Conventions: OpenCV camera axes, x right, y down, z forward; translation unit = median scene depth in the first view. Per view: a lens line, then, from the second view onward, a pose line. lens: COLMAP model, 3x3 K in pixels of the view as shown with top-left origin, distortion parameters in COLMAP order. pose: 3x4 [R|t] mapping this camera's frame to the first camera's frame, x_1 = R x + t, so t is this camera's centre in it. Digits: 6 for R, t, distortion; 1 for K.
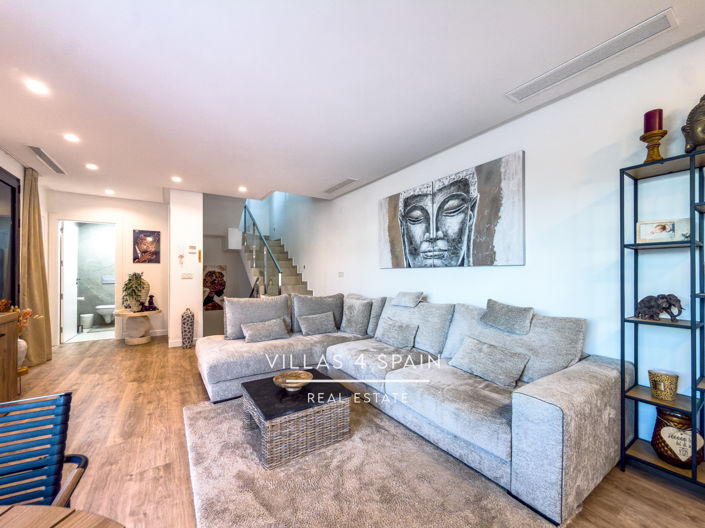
lens RADIAL K [[289.6, 0, 353.8], [0, 289.6, 266.5], [0, 0, 1]] dist [0.002950, 0.000141]
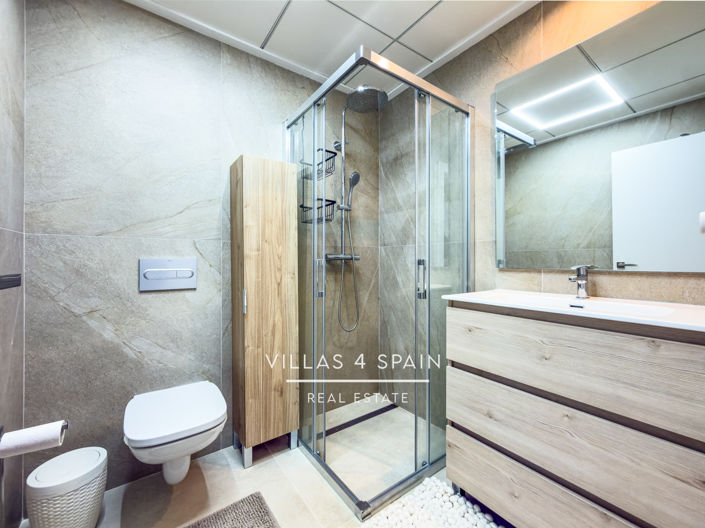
lens RADIAL K [[289.6, 0, 350.7], [0, 289.6, 264.1], [0, 0, 1]] dist [0.002950, 0.000141]
pose [[0.999311, 0.005389, 0.036713, -0.712102], [-0.005626, 0.999964, 0.006351, 0.035770], [-0.036677, -0.006554, 0.999306, 0.770722]]
